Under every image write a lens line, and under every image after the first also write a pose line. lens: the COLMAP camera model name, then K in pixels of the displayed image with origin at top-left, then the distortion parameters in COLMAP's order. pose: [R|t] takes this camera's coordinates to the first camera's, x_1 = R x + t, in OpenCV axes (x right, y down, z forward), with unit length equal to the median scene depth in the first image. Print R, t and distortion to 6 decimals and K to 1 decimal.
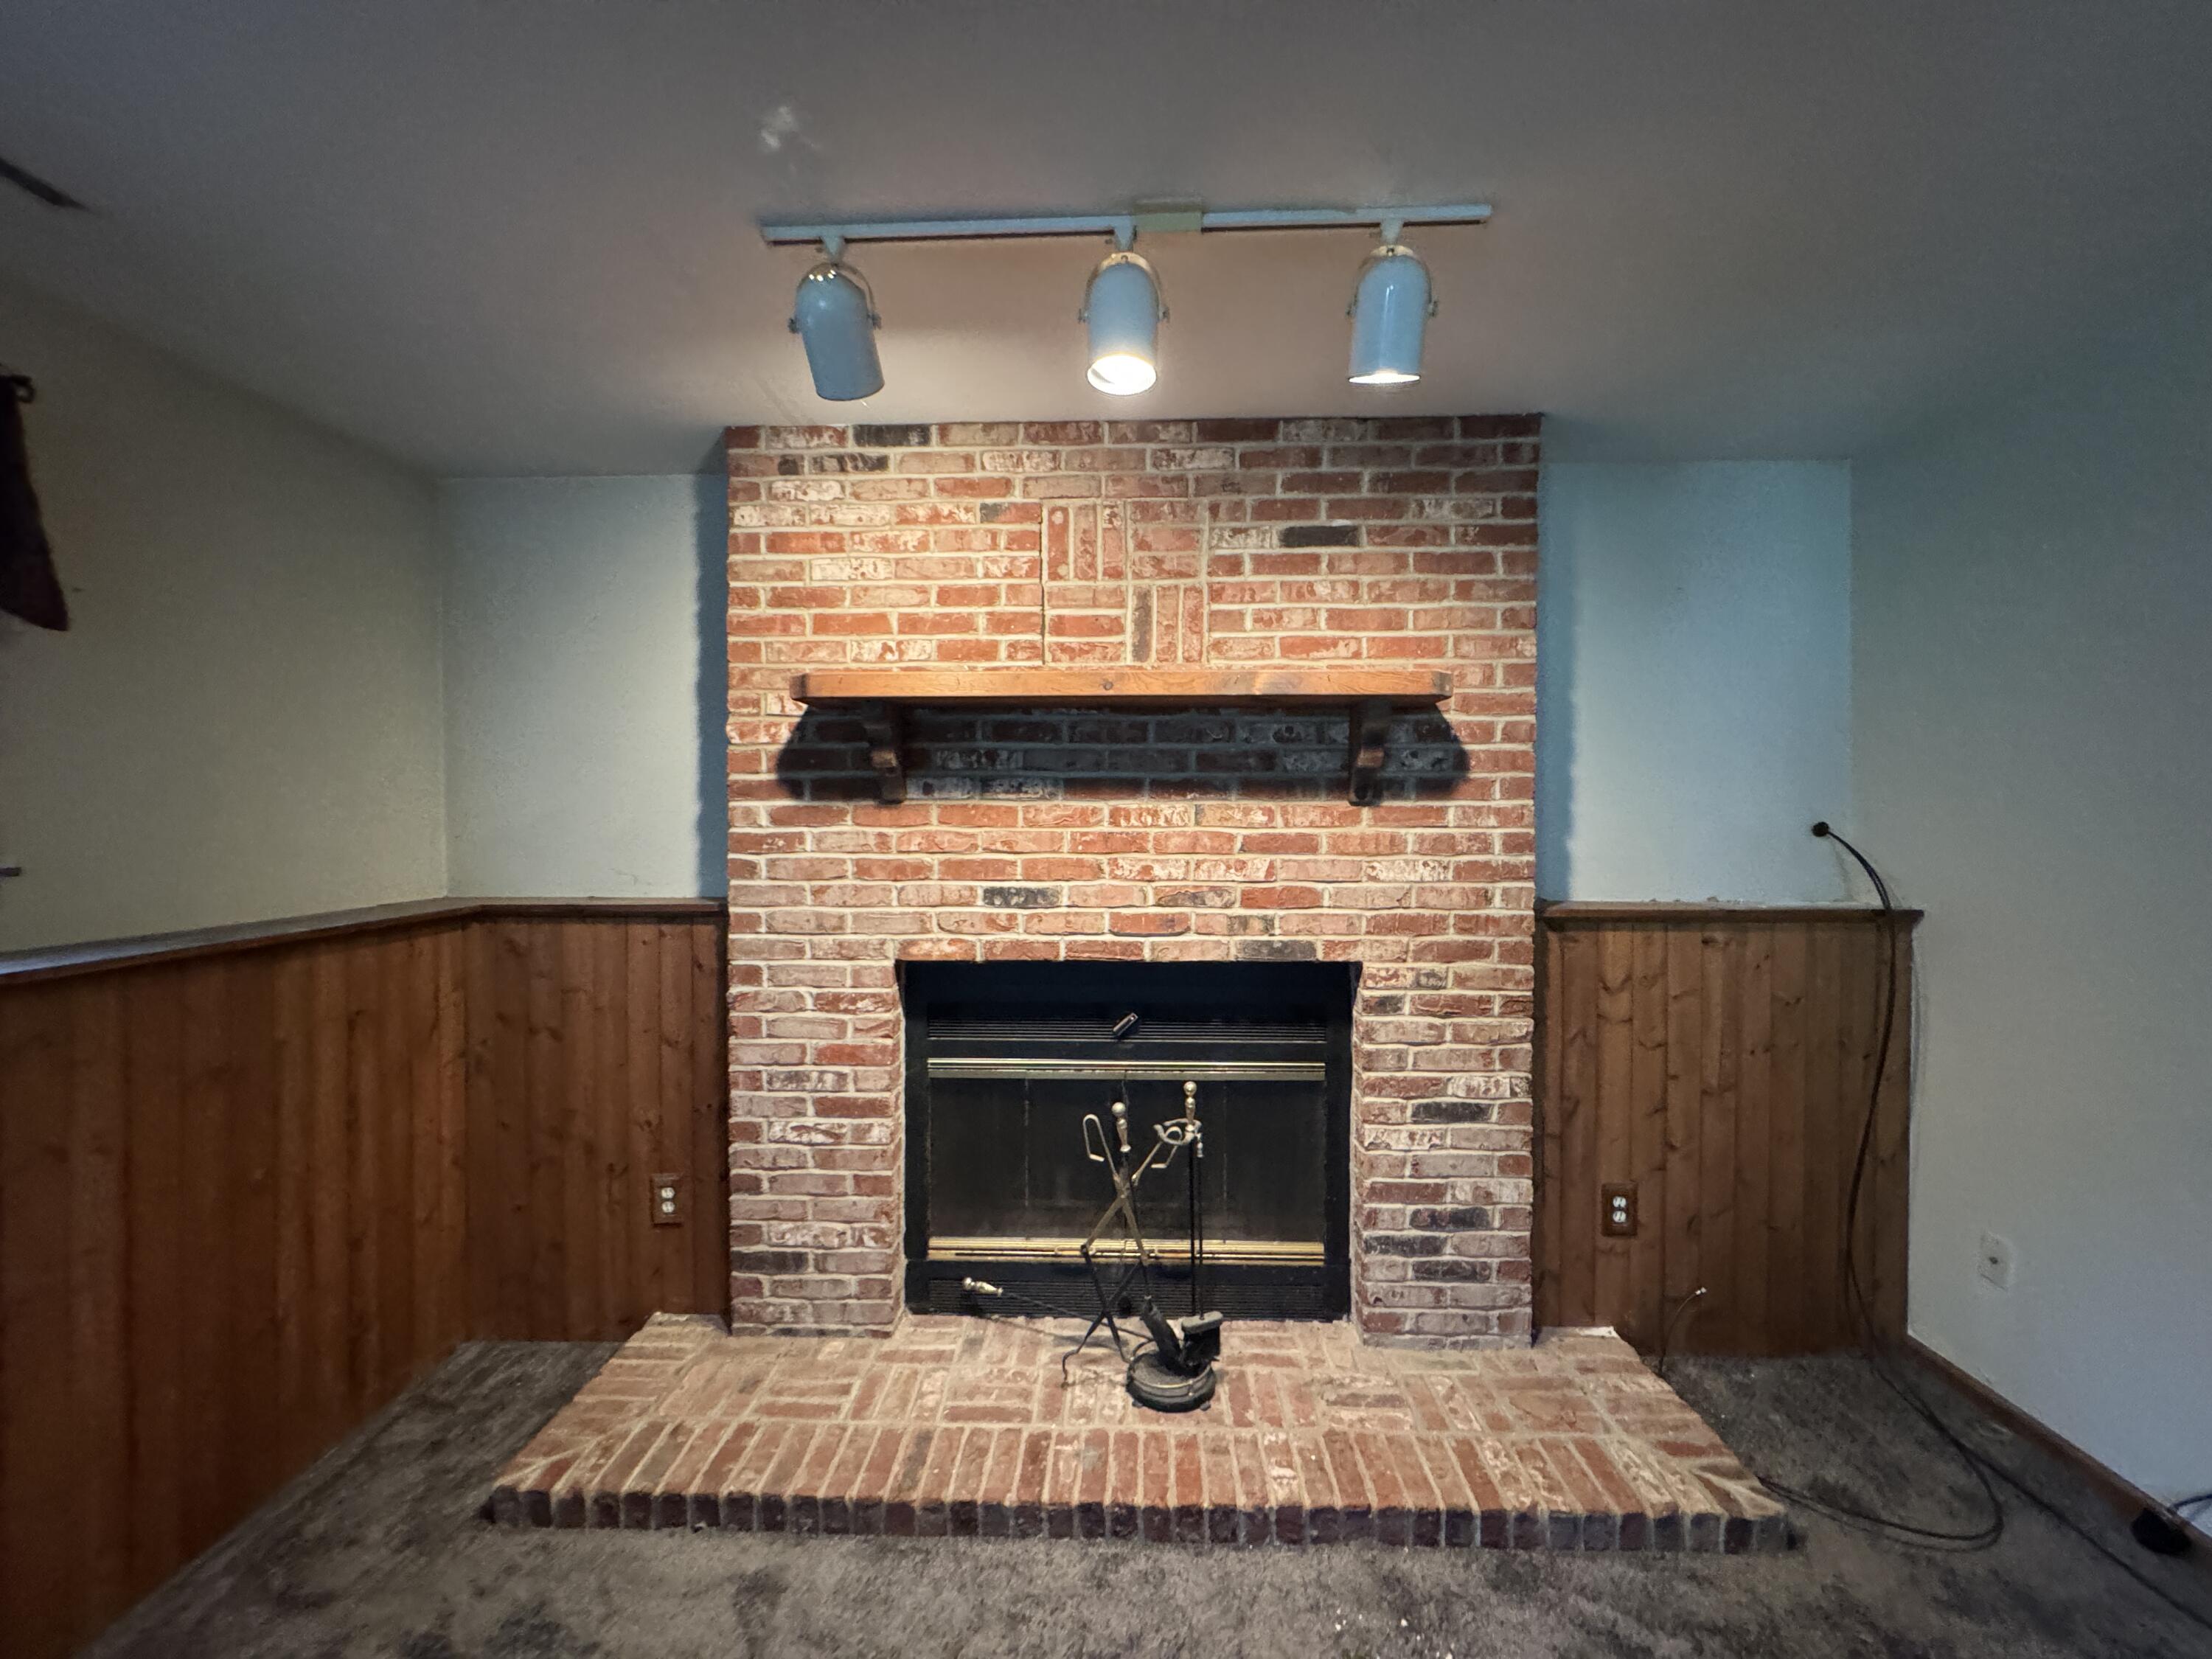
lens RADIAL K [[881.5, 0, 1101.1], [0, 881.5, 822.0], [0, 0, 1]] dist [-0.002570, 0.000374]
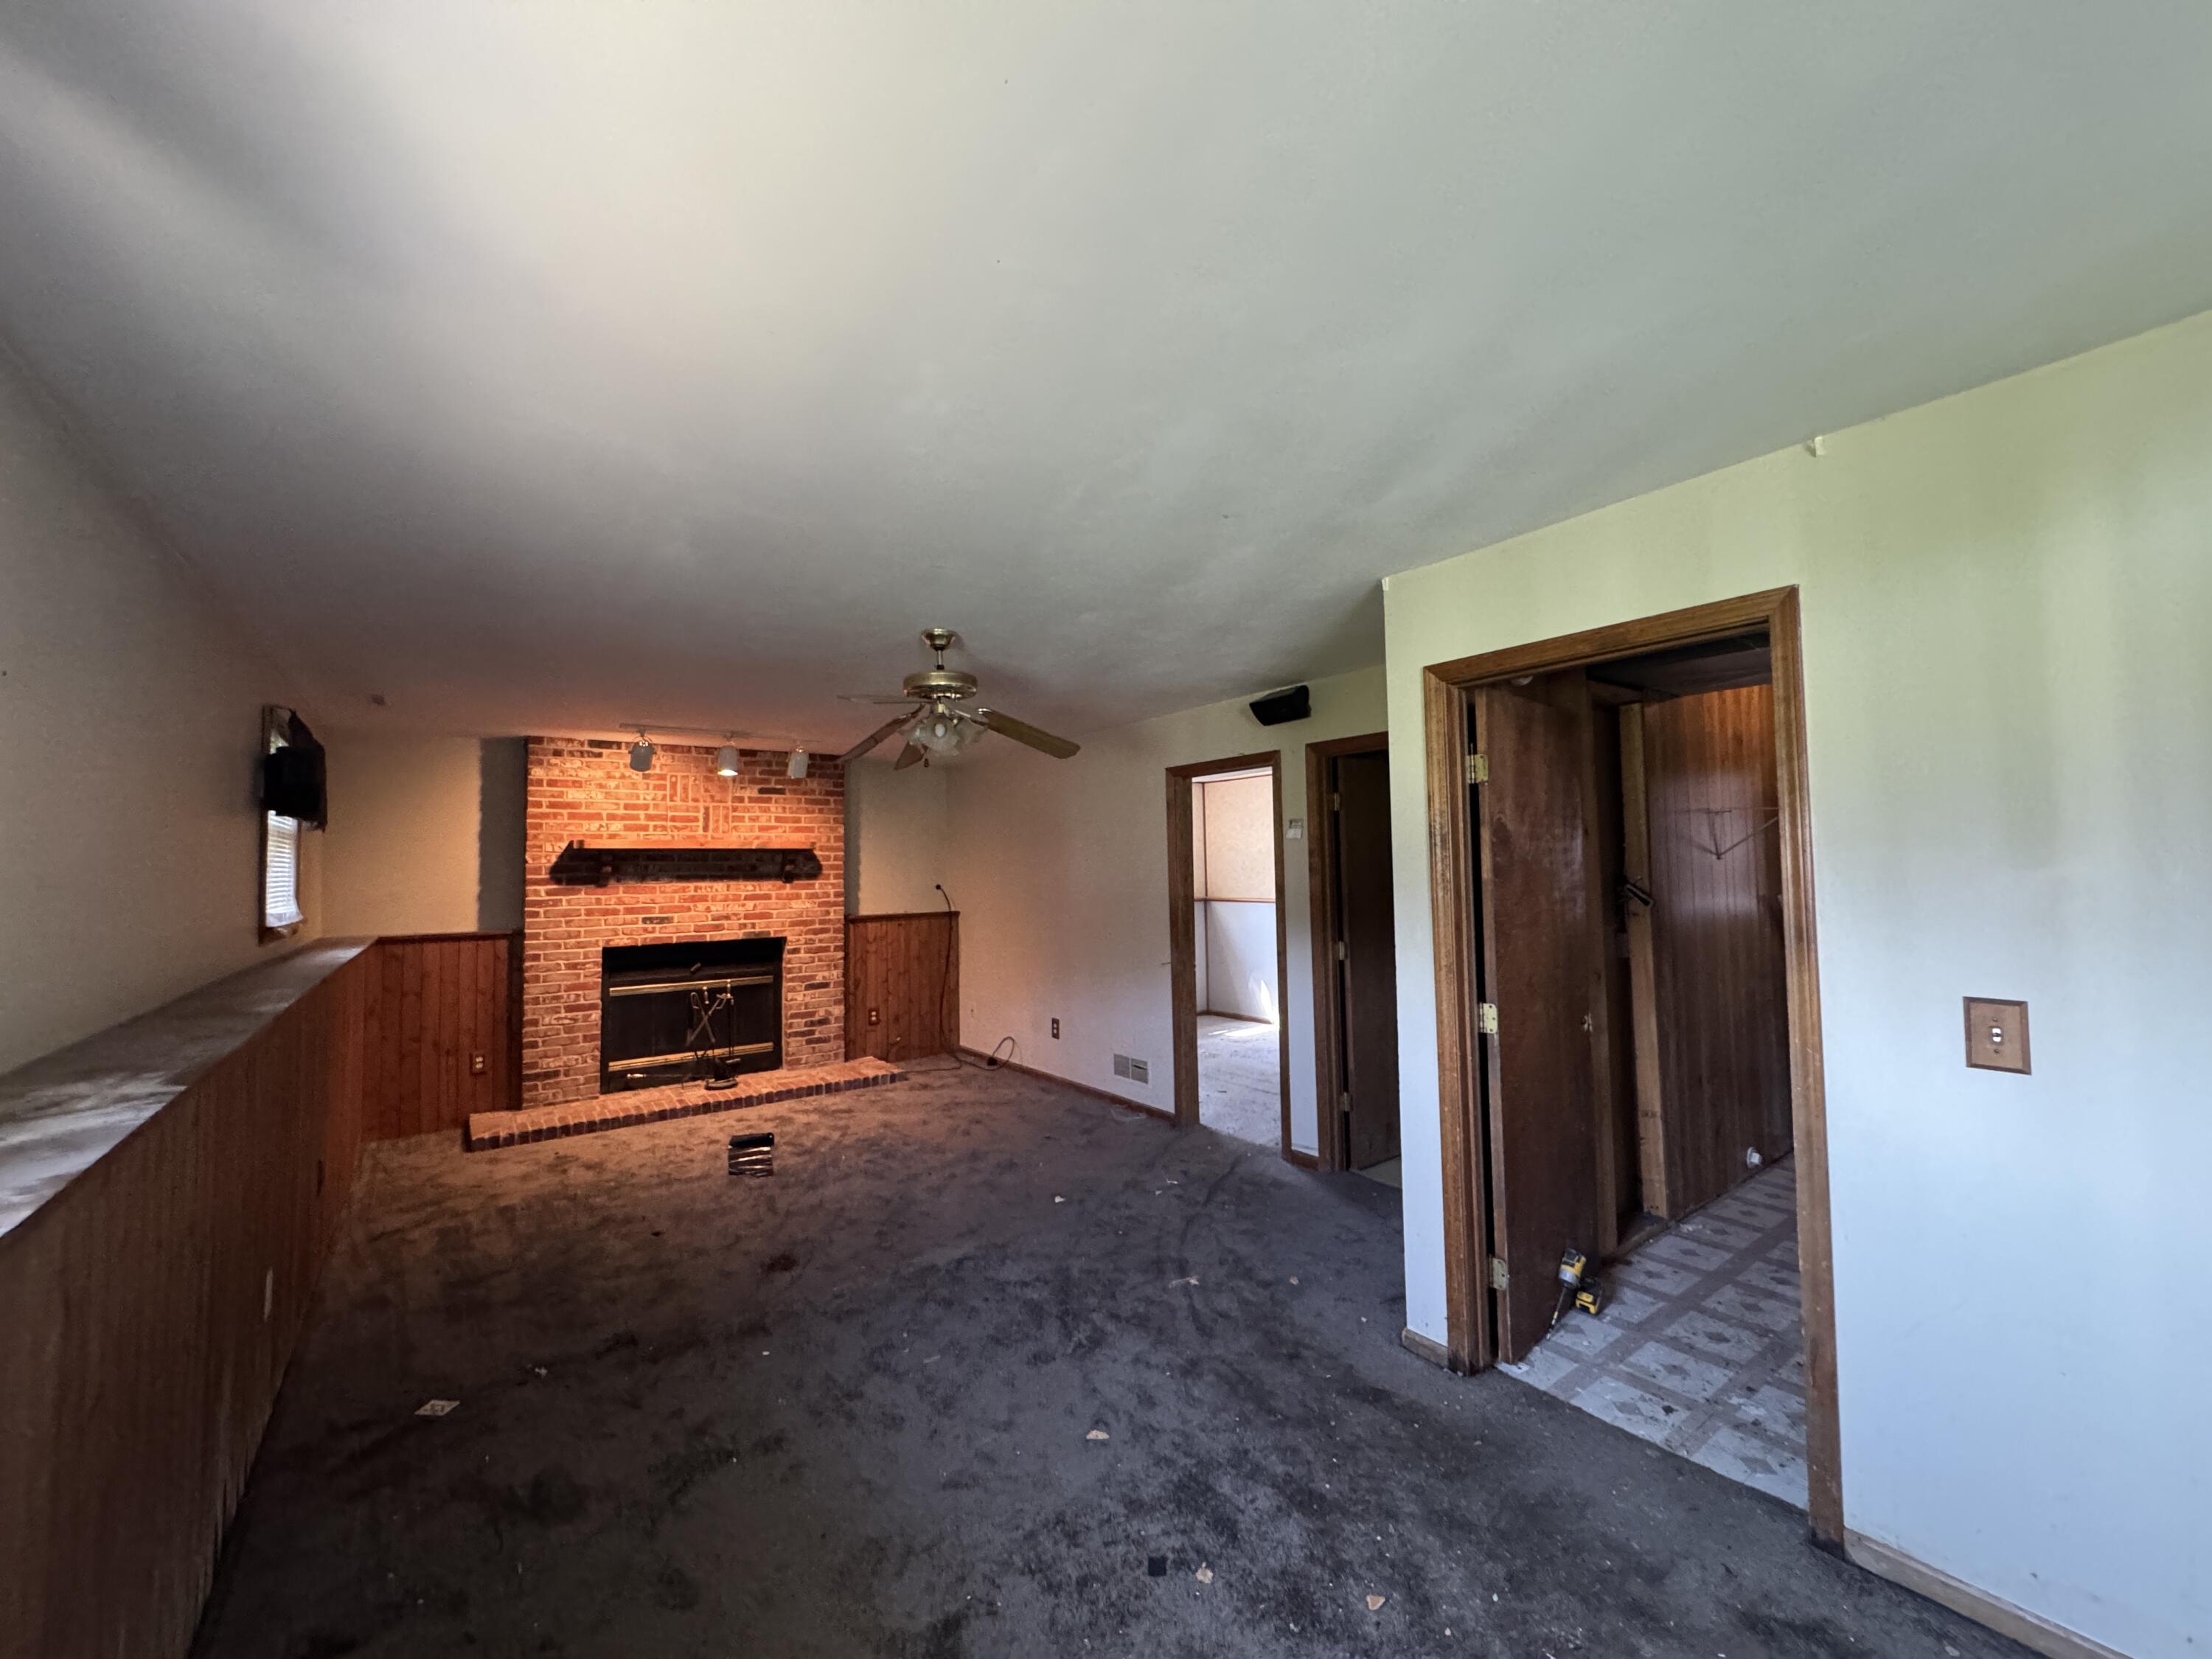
lens RADIAL K [[881.5, 0, 1109.2], [0, 881.5, 830.2], [0, 0, 1]] dist [-0.002570, 0.000374]
pose [[0.780267, 0.015652, 0.625251, -0.695090], [0.023224, 0.998272, -0.053972, -0.010593], [-0.625015, 0.056633, 0.778556, -1.942486]]
